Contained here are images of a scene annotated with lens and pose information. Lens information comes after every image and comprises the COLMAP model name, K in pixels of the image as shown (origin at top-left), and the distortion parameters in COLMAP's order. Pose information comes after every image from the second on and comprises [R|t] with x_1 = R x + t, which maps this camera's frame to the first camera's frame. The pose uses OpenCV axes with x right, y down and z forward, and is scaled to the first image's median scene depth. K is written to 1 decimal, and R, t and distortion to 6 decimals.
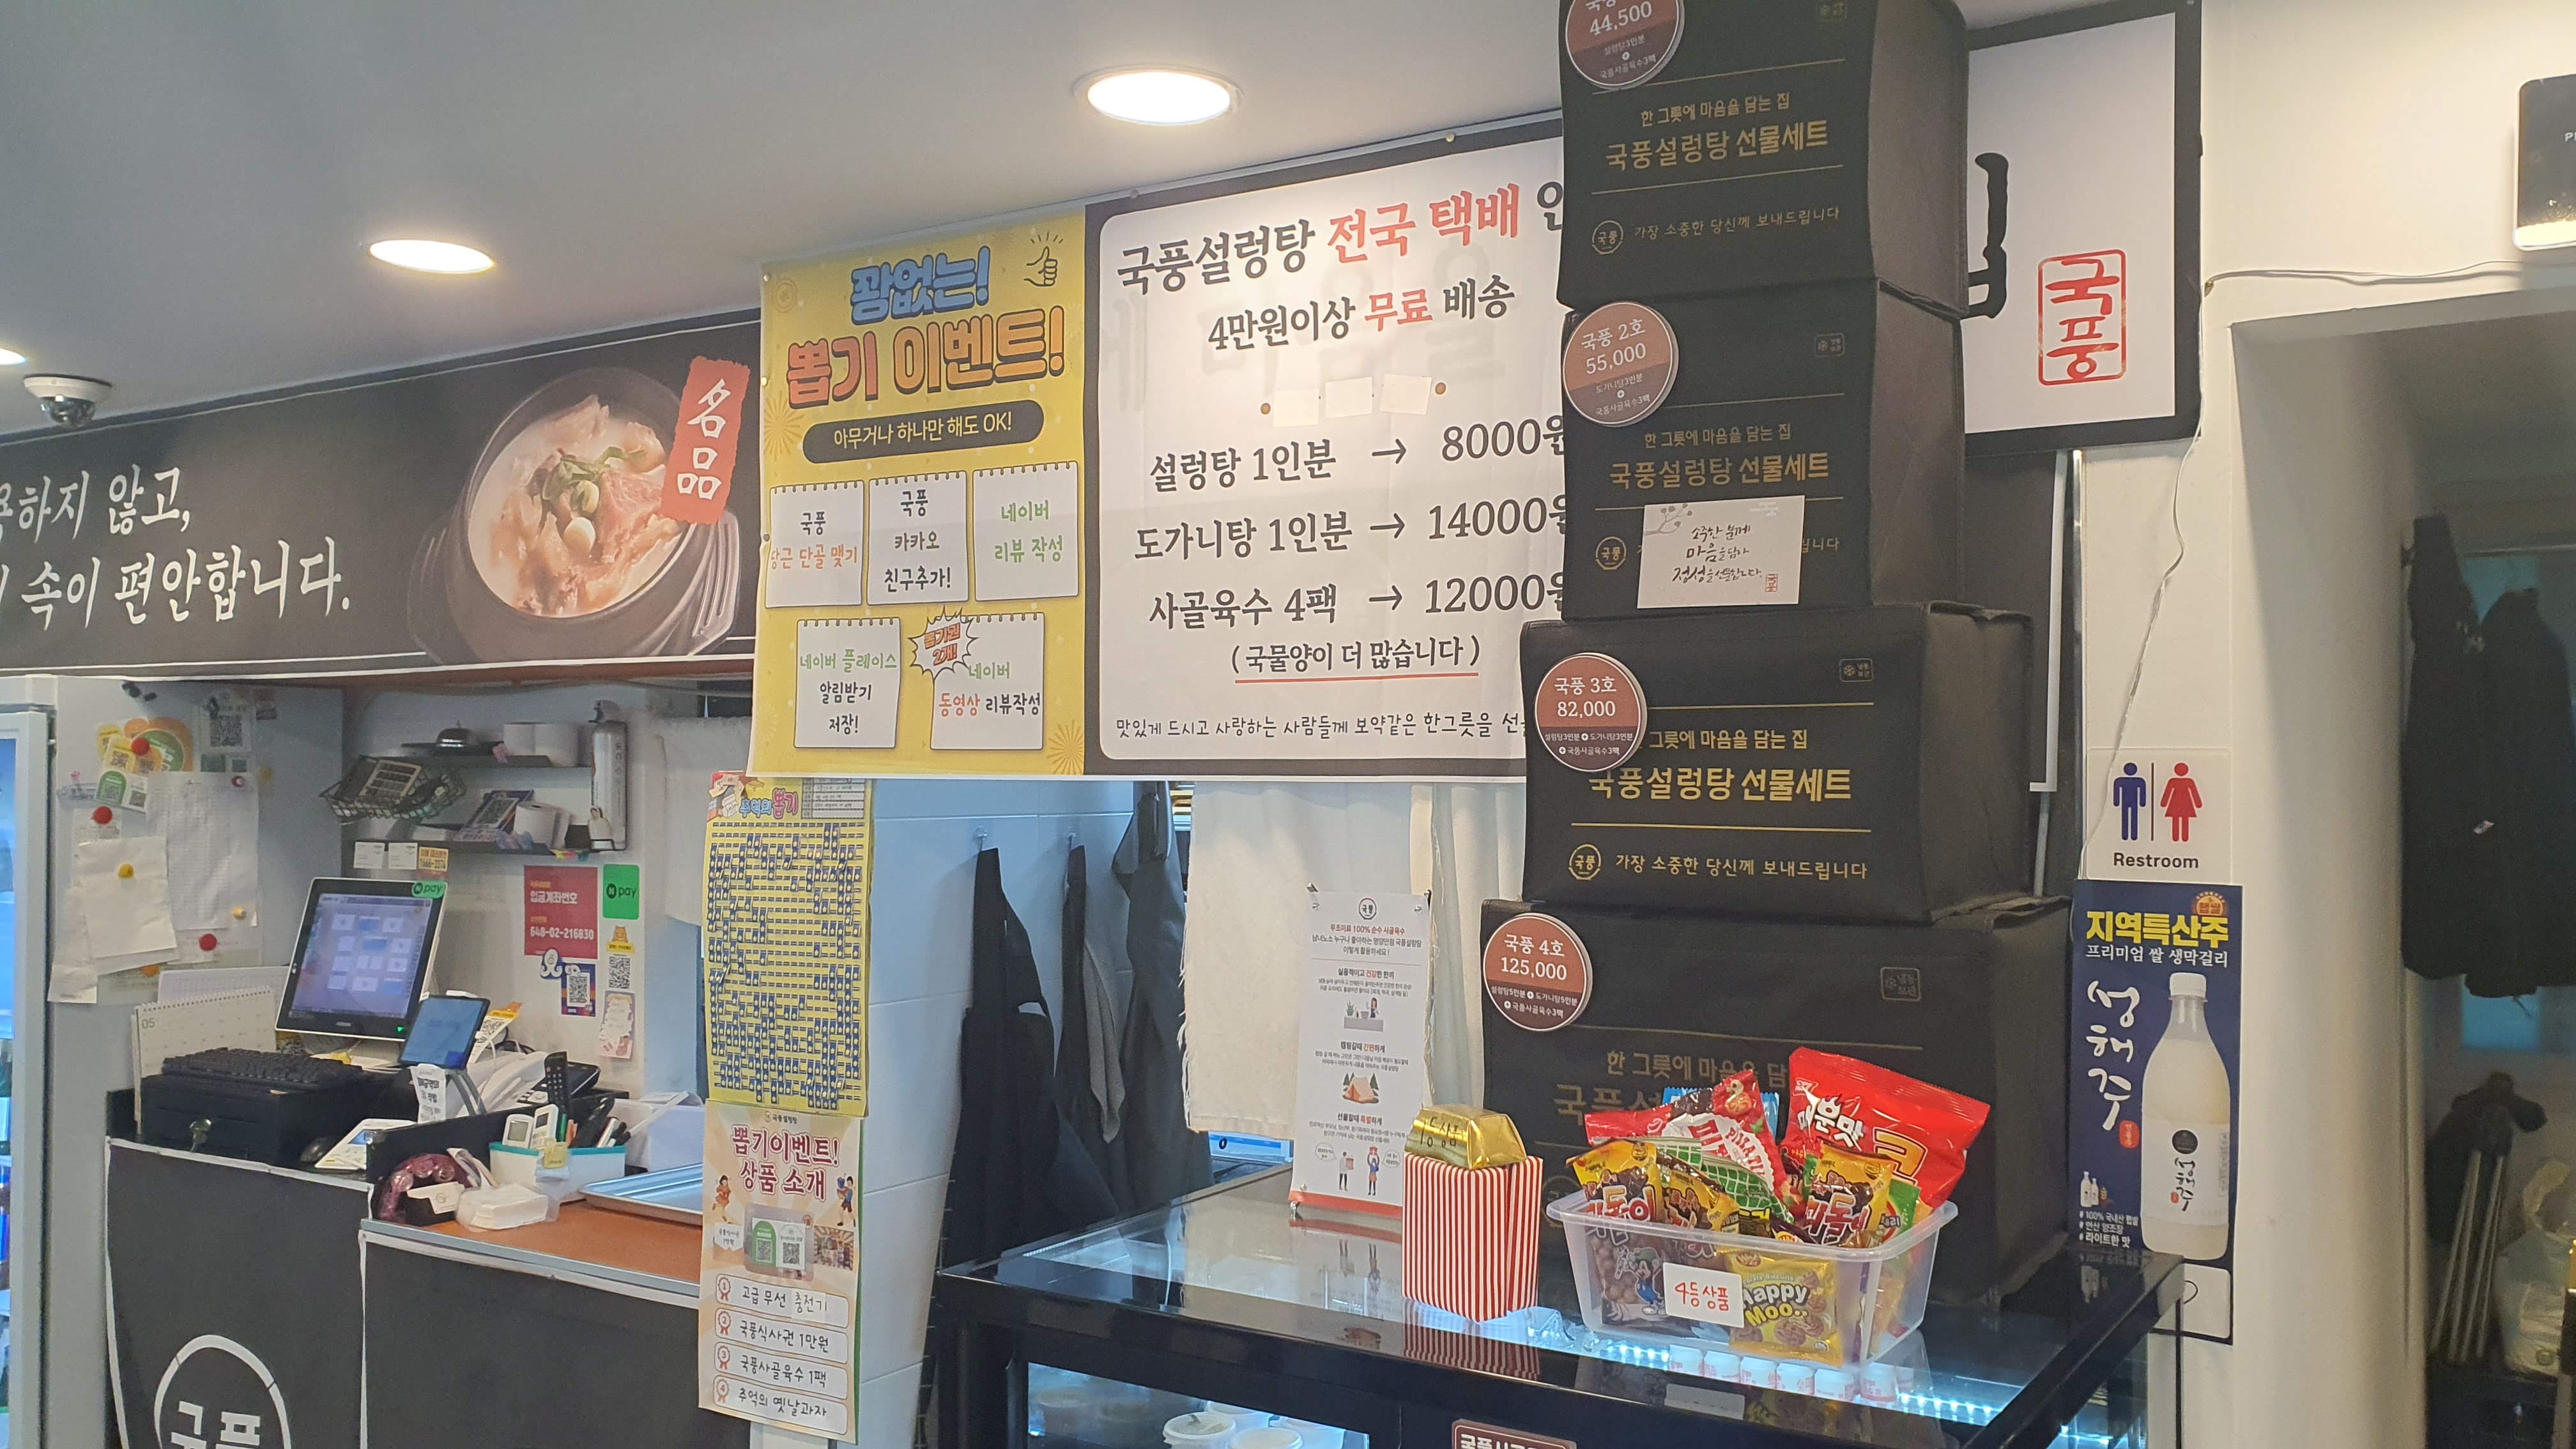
lens RADIAL K [[2021.7, 0, 1293.7], [0, 2021.7, 754.3], [0, 0, 1]] dist [0.054731, -0.064987]
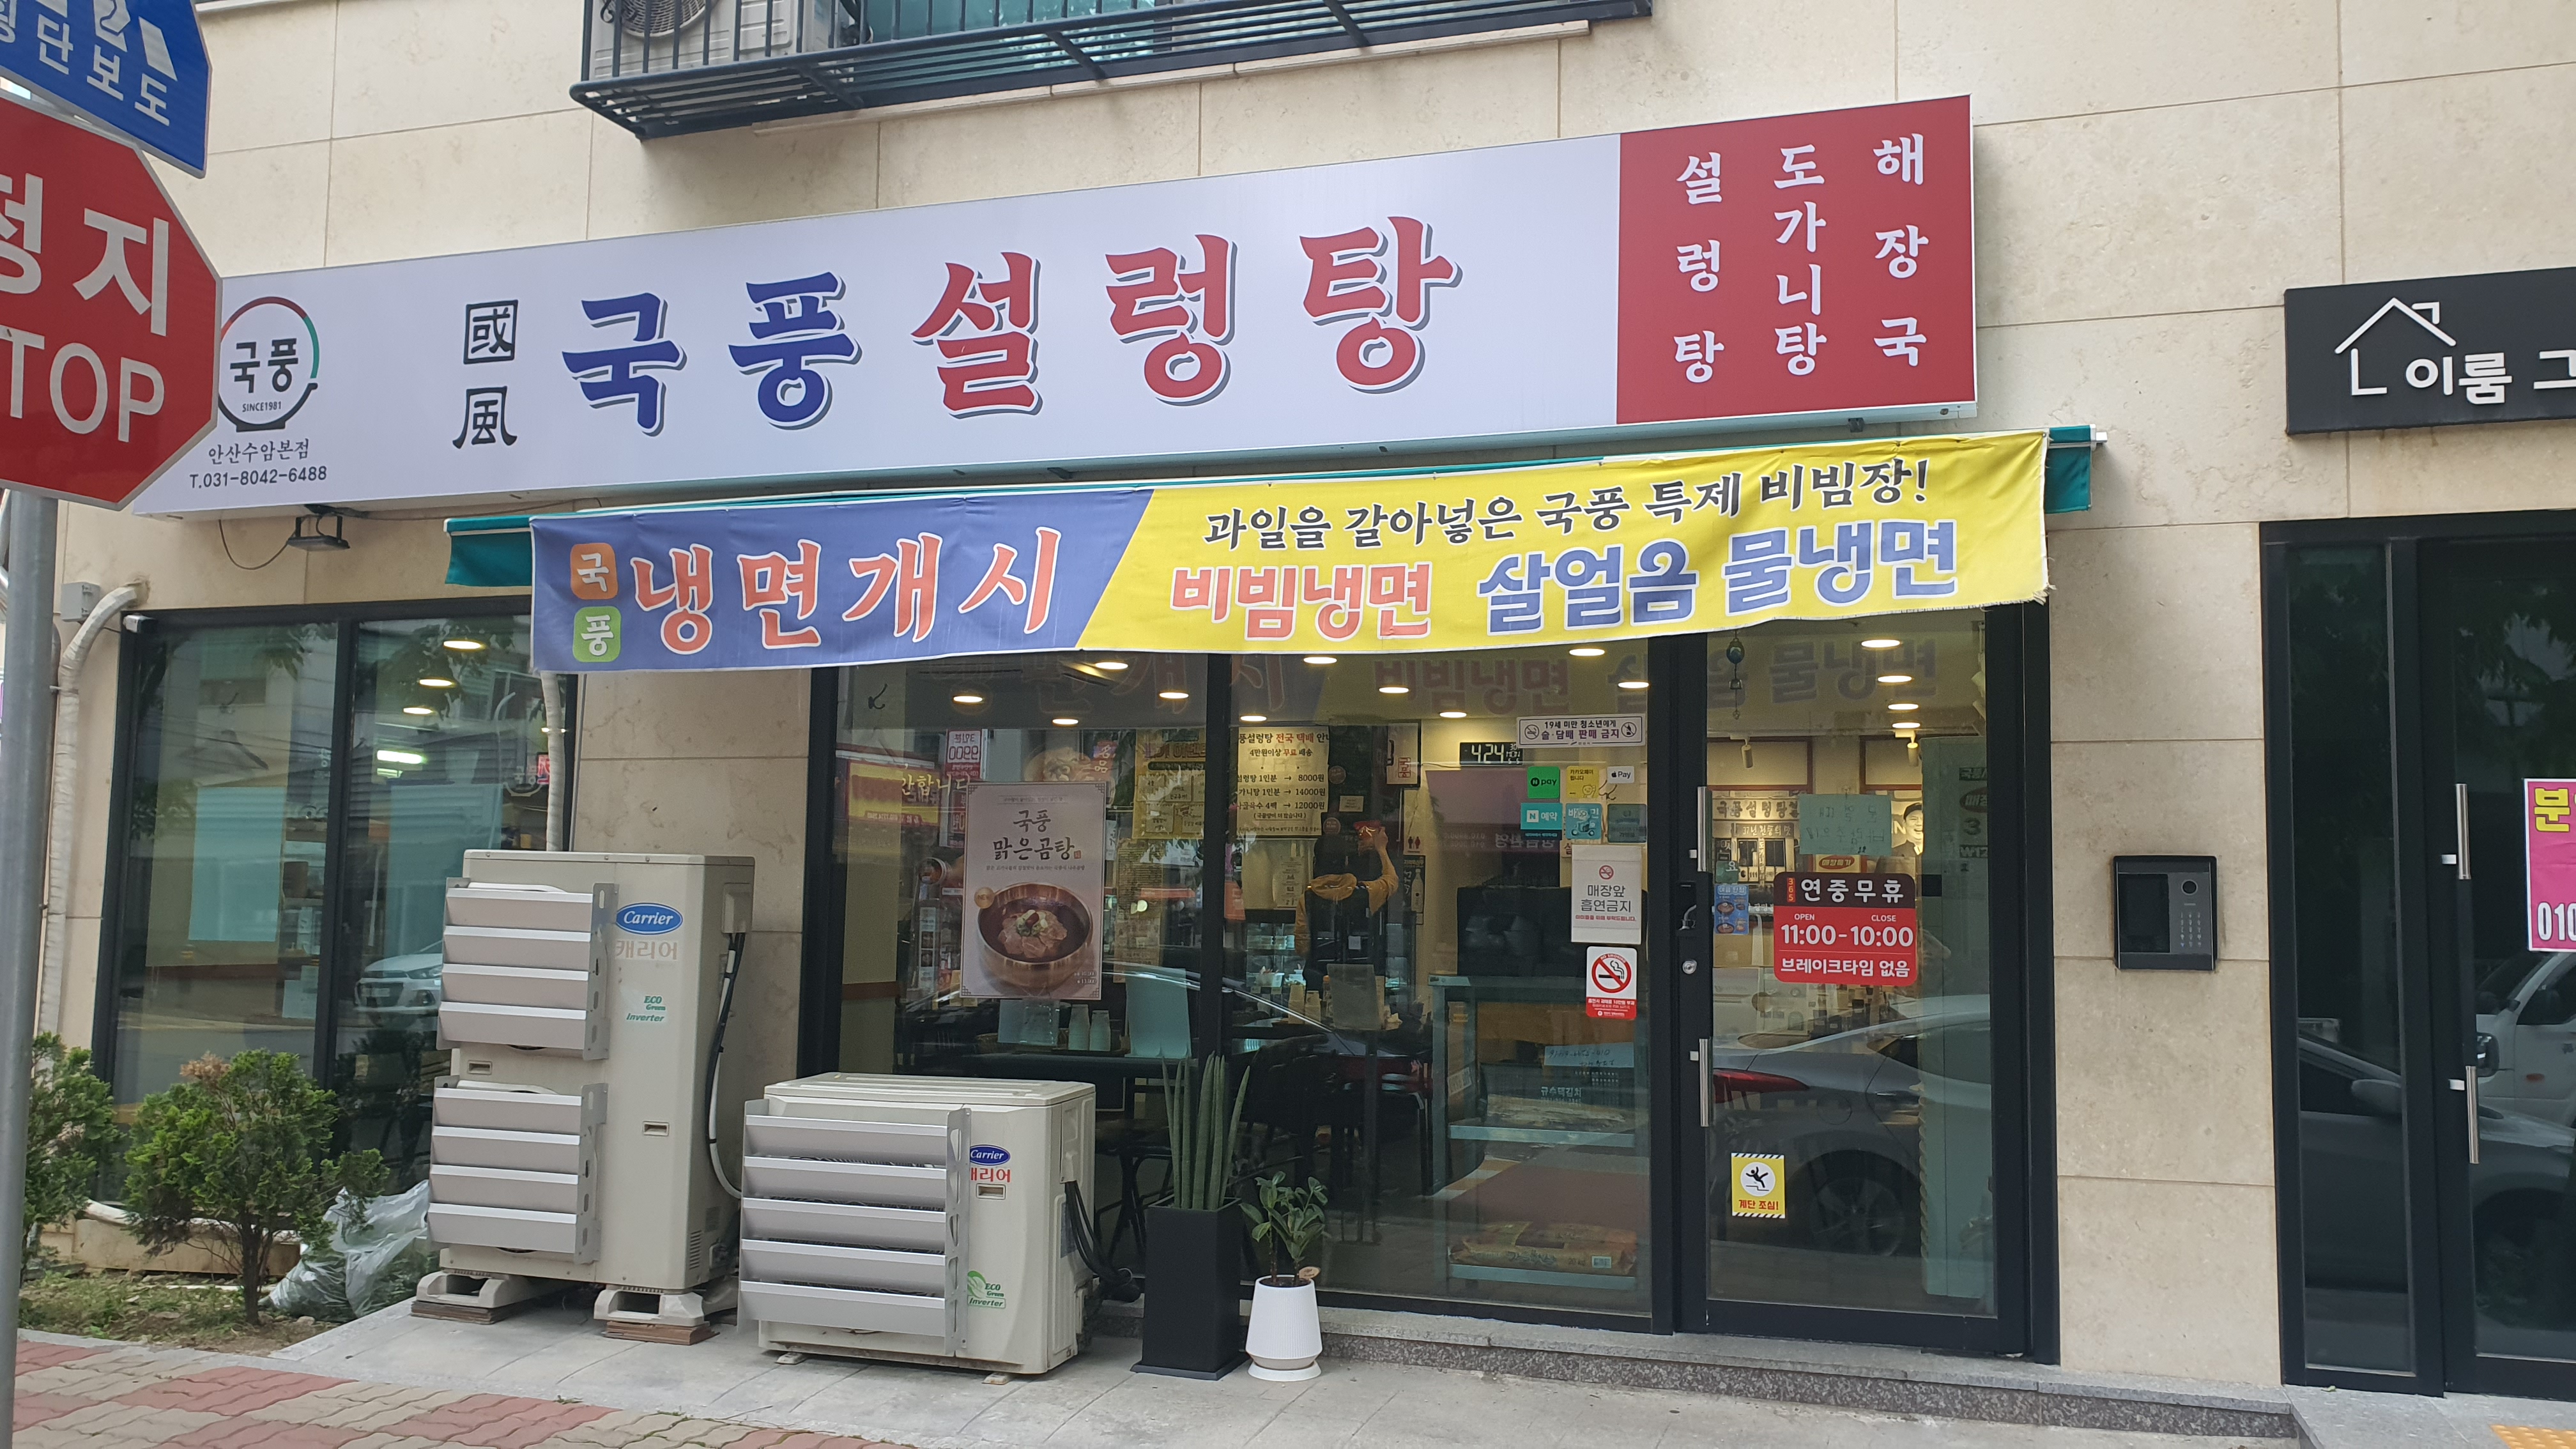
lens RADIAL K [[2031.9, 0, 1280.1], [0, 2031.9, 753.1], [0, 0, 1]] dist [-0.027137, 0.087705]
pose [[0.974416, 0.033952, 0.222174, -1.018424], [-0.019199, 0.997485, -0.068228, 0.133156], [-0.223932, 0.062217, 0.972617, -3.694614]]
